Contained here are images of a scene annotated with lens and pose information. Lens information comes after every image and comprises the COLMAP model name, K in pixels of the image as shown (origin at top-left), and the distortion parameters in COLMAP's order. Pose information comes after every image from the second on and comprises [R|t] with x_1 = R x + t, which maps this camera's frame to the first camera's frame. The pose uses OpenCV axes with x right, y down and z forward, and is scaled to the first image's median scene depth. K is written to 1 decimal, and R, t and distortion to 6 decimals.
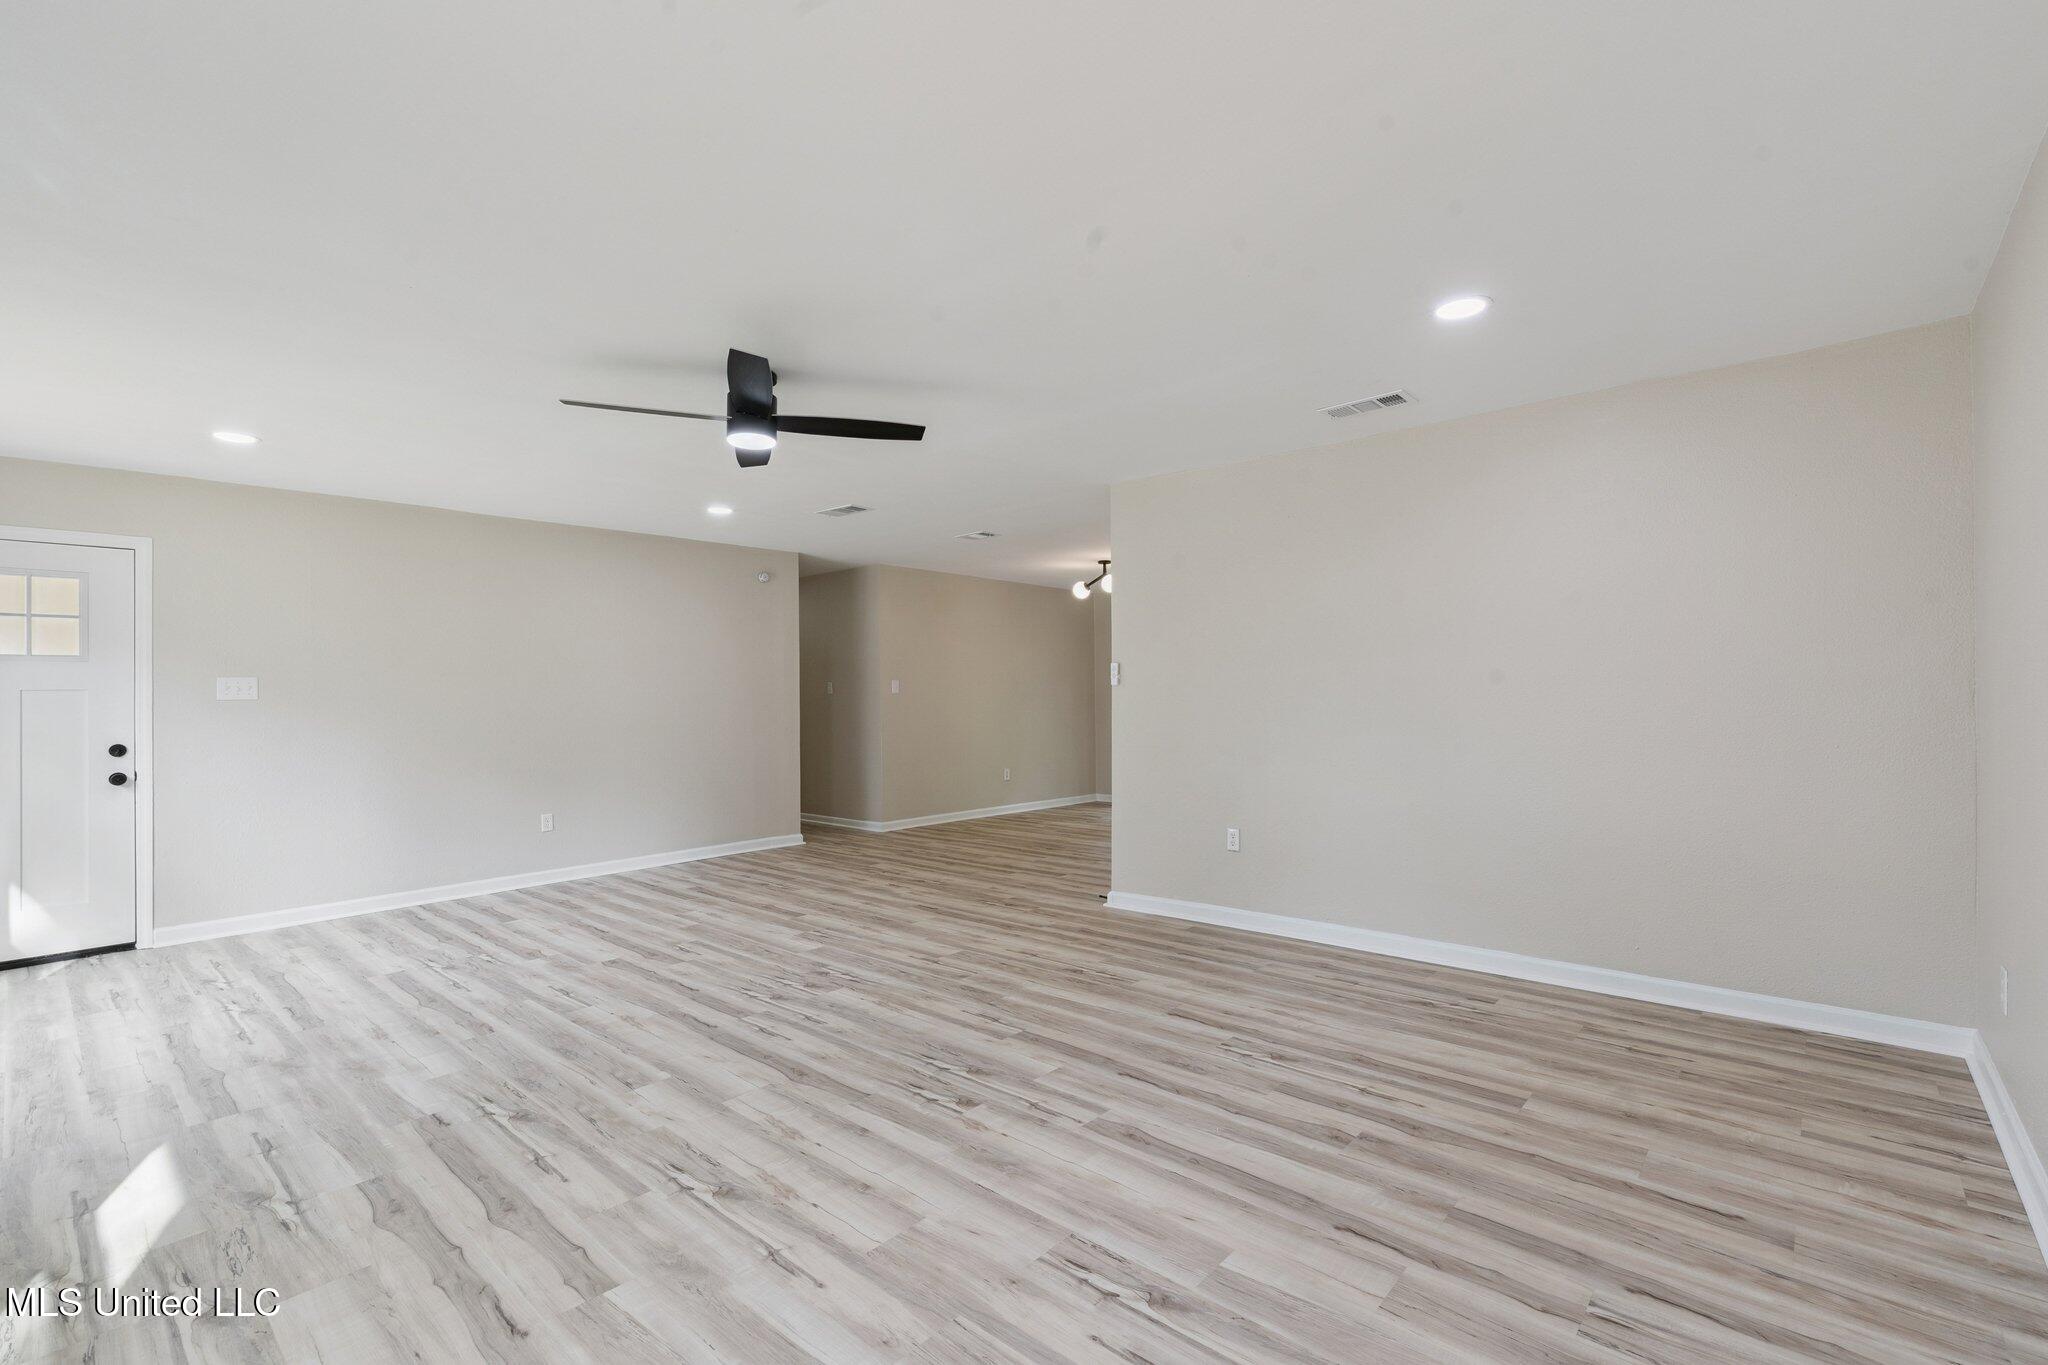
lens RADIAL K [[922.3, 0, 1046.7], [0, 922.3, 680.2], [0, 0, 1]] dist [-0.001527, -0.001034]
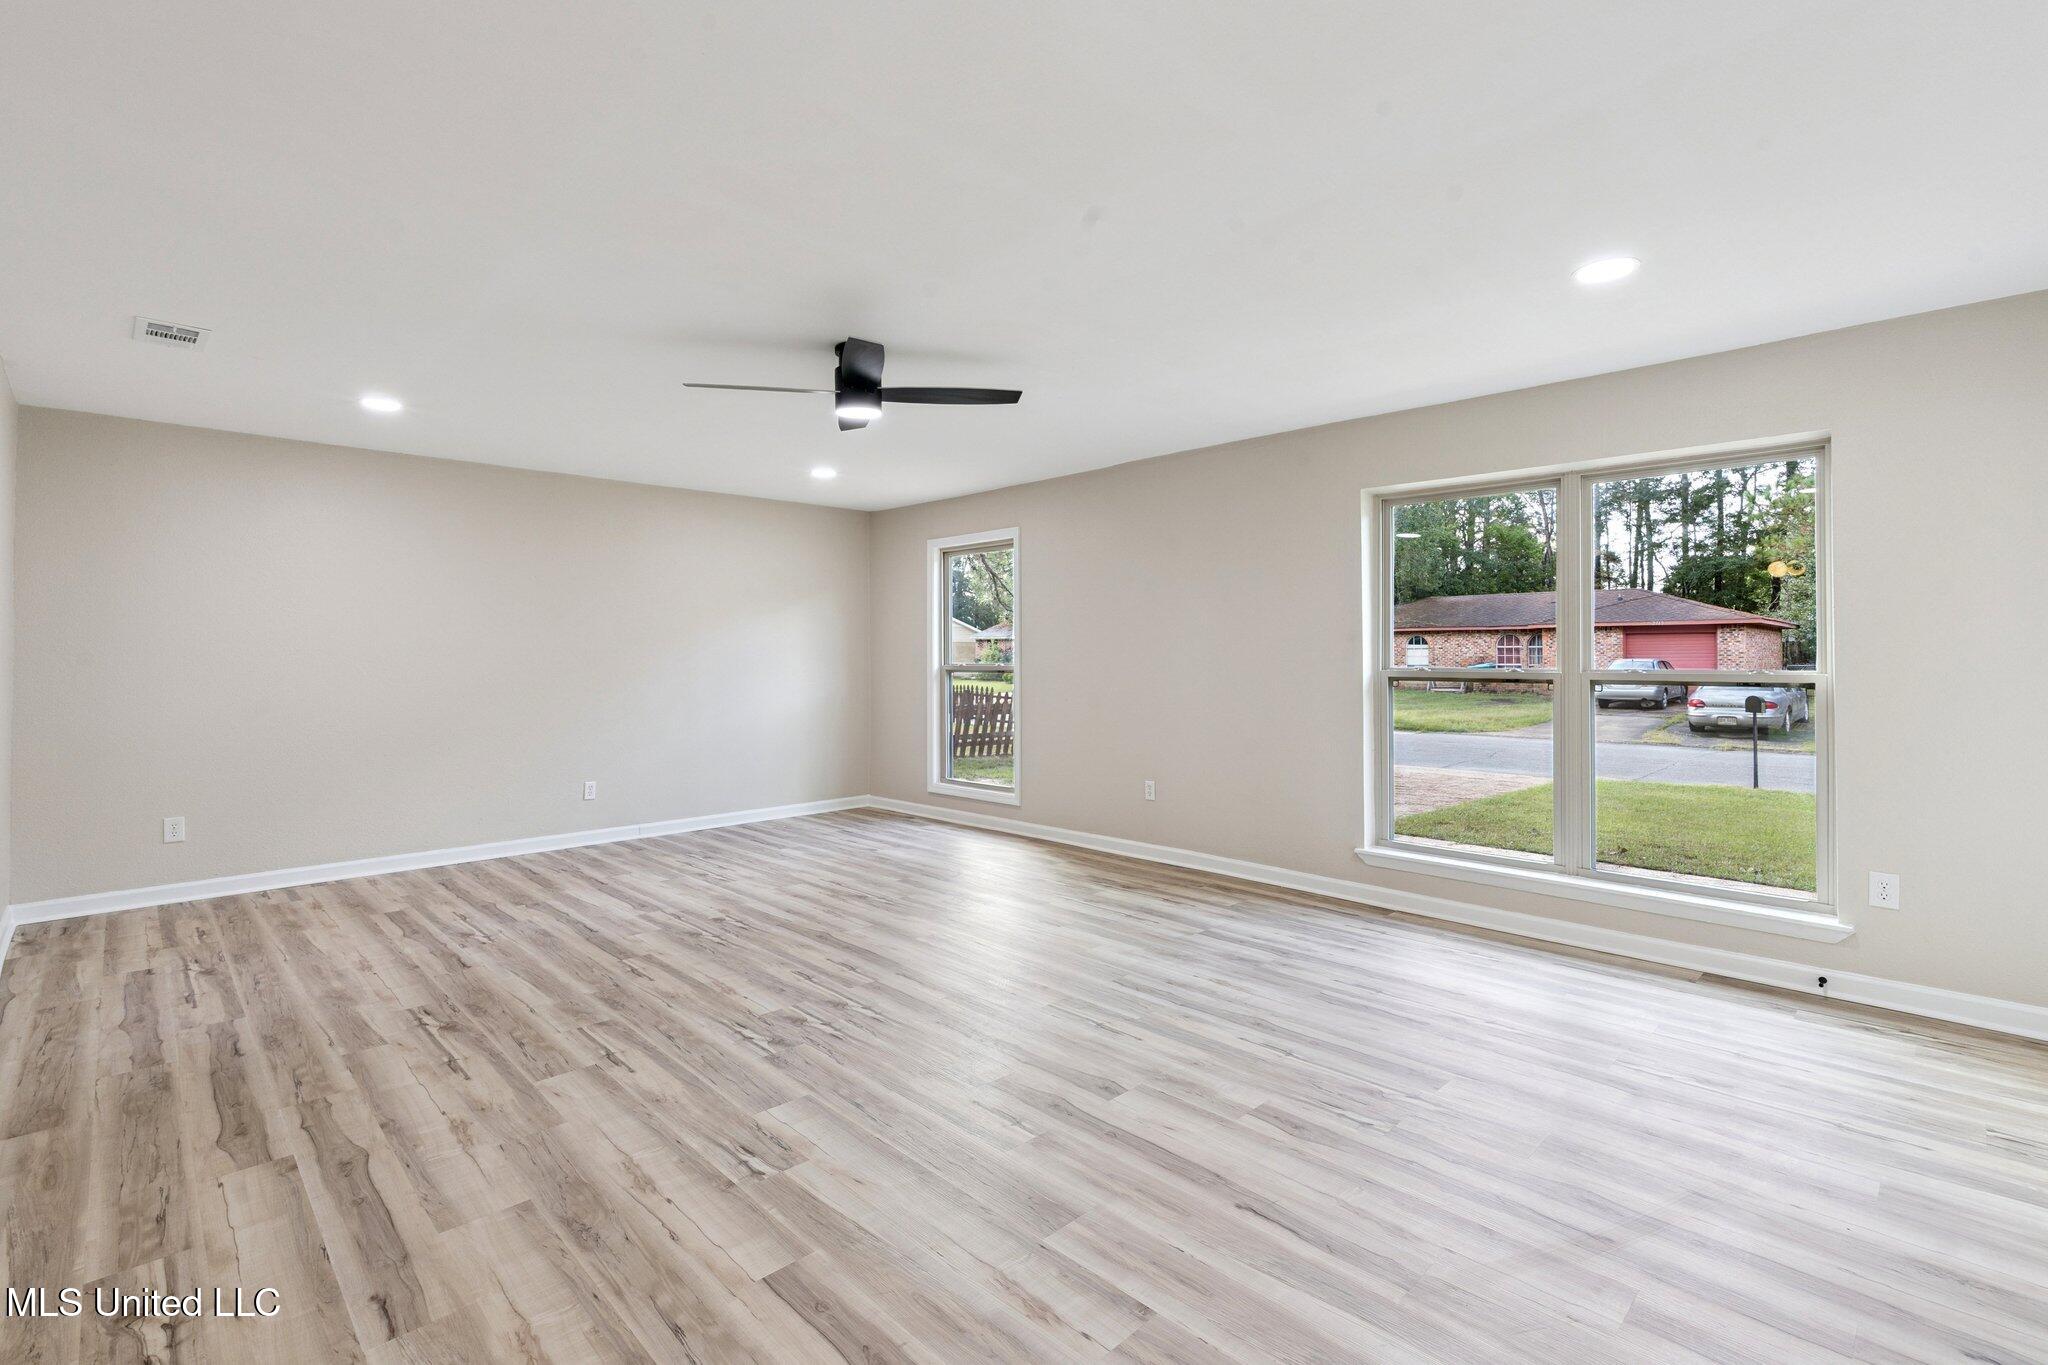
lens RADIAL K [[920.2, 0, 1020.8], [0, 920.2, 656.9], [0, 0, 1]] dist [-0.002347, 0.000310]
pose [[-0.996316, 0.017908, 0.083862, -0.561171], [0.016430, 0.999698, -0.018276, 0.039839], [-0.084164, -0.016831, -0.996310, 1.923013]]
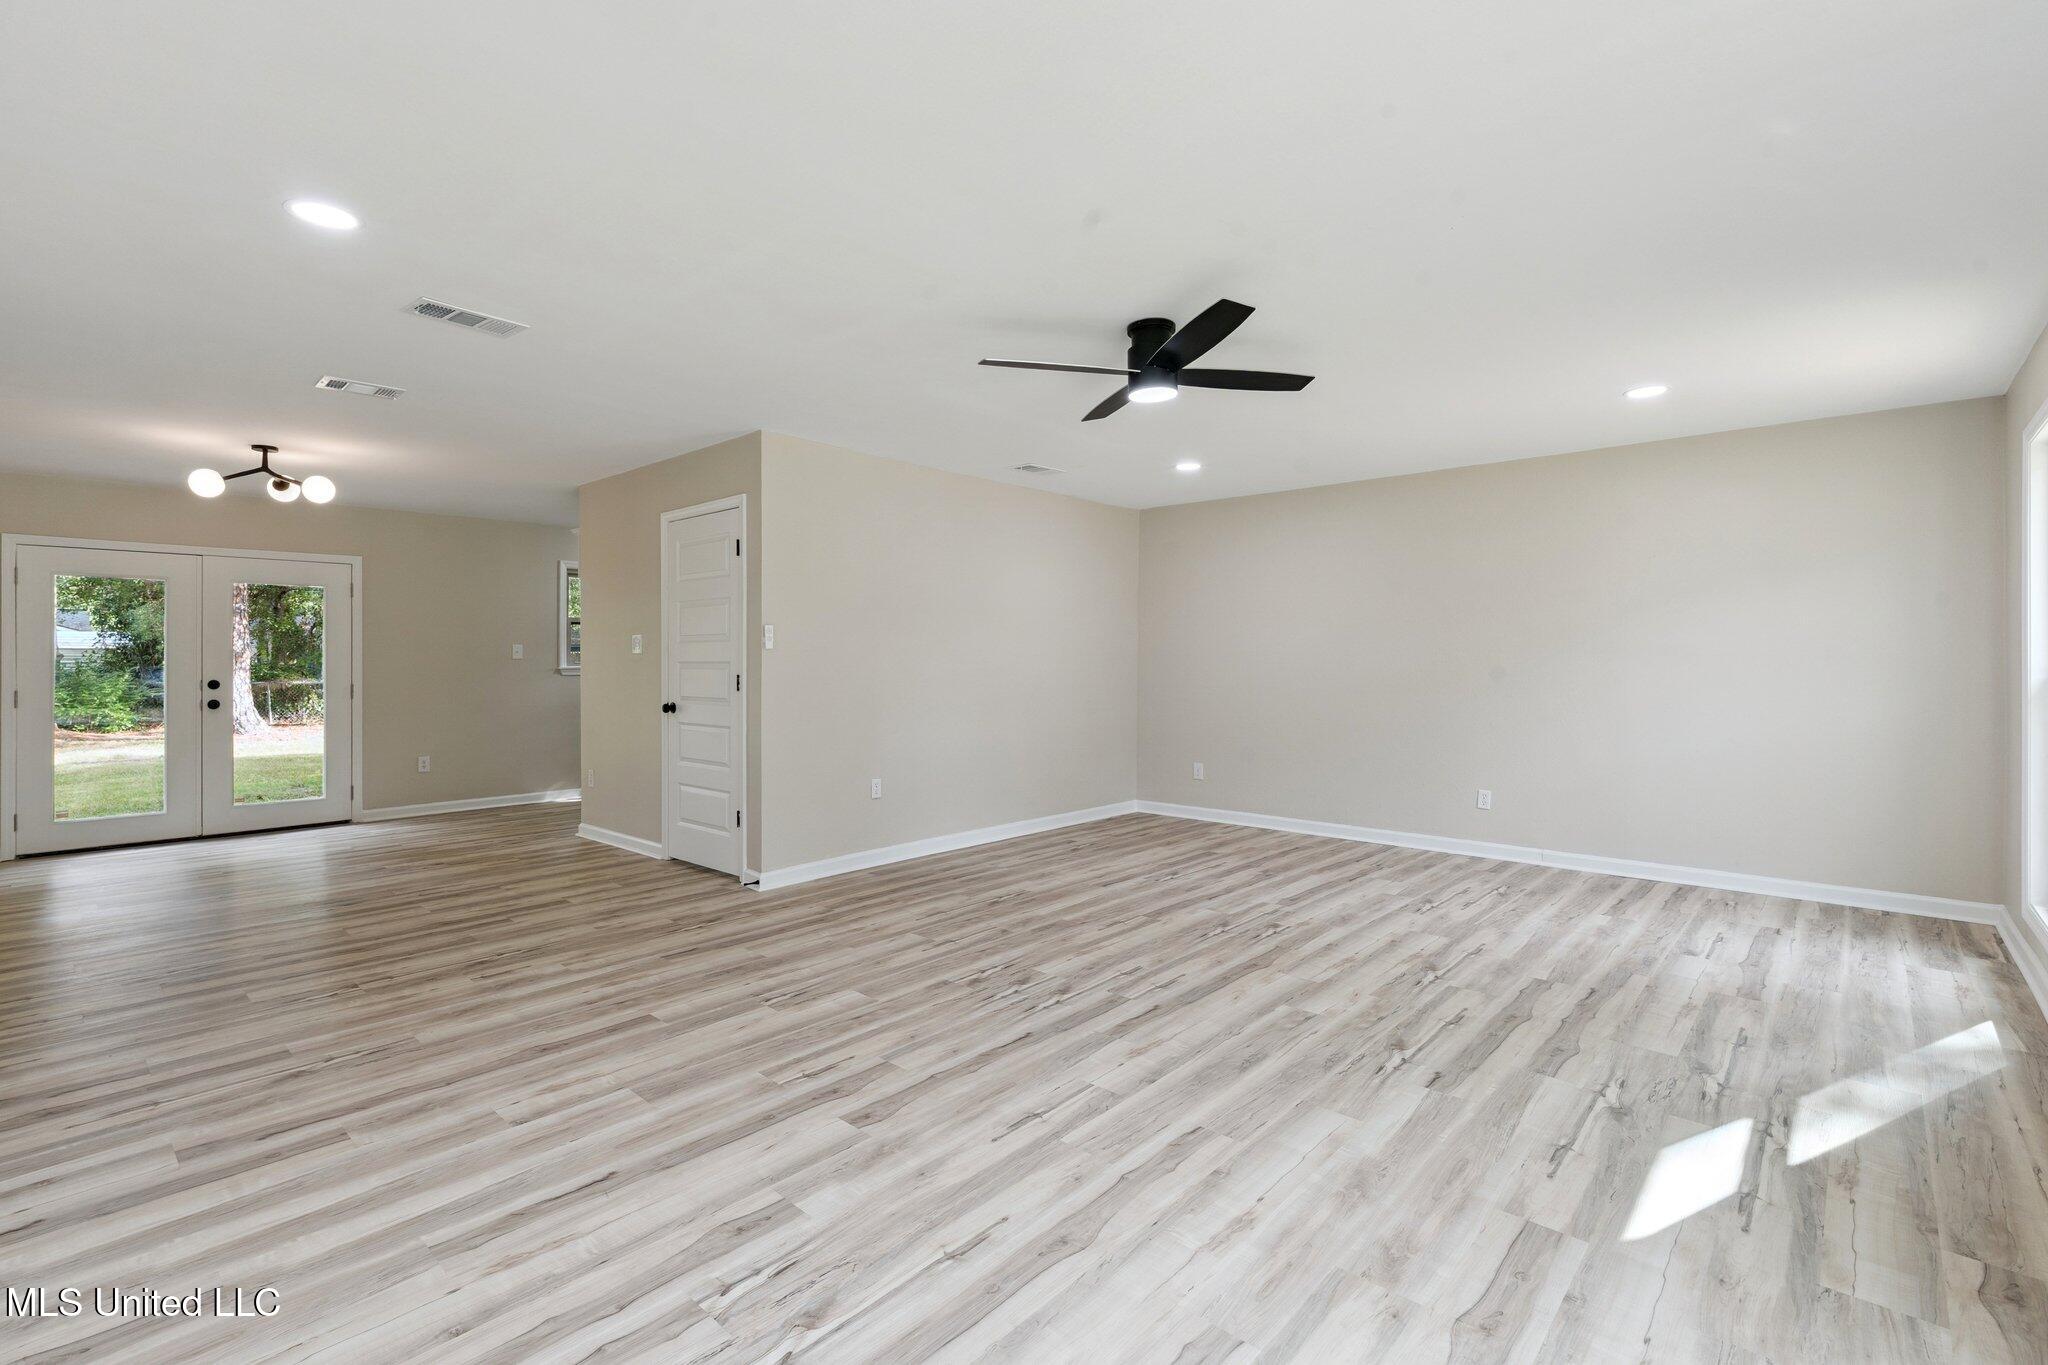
lens RADIAL K [[920.2, 0, 1020.8], [0, 920.2, 656.9], [0, 0, 1]] dist [-0.002347, 0.000310]
pose [[0.015889, 0.018032, 0.999711, -1.243669], [-0.016856, 0.999700, -0.017764, 0.036627], [-0.999732, -0.016568, 0.016188, 1.074281]]
